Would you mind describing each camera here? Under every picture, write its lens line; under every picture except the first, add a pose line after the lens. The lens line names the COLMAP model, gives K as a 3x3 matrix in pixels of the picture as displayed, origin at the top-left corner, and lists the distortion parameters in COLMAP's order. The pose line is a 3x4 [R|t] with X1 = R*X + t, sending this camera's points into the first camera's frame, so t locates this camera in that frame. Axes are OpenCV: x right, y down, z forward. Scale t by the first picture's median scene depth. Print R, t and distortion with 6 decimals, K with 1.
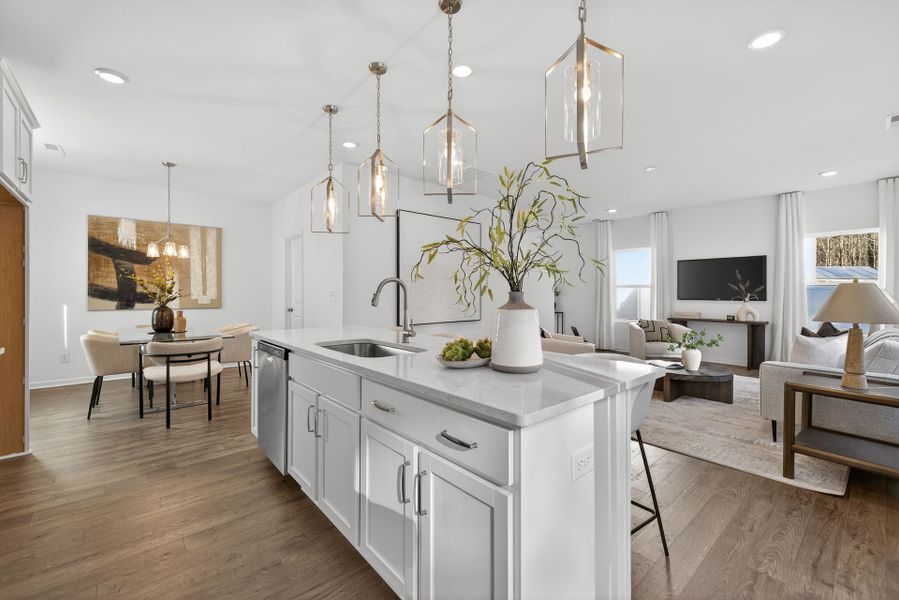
lens RADIAL K [[377.1, 0, 455.9], [0, 377.1, 295.4], [0, 0, 1]] dist [-0.001514, -0.001041]
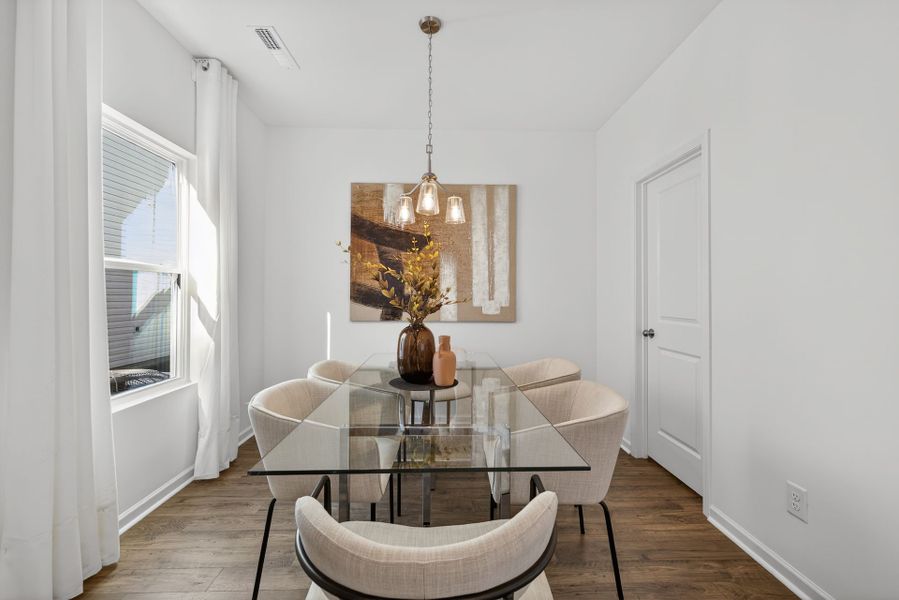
lens RADIAL K [[377.1, 0, 451.5], [0, 377.1, 297.9], [0, 0, 1]] dist [-0.001514, -0.001041]
pose [[0.766840, 0.003807, -0.641827, -0.377724], [-0.005780, 0.999983, -0.000975, -0.002796], [0.641813, 0.004458, 0.766848, 0.569370]]
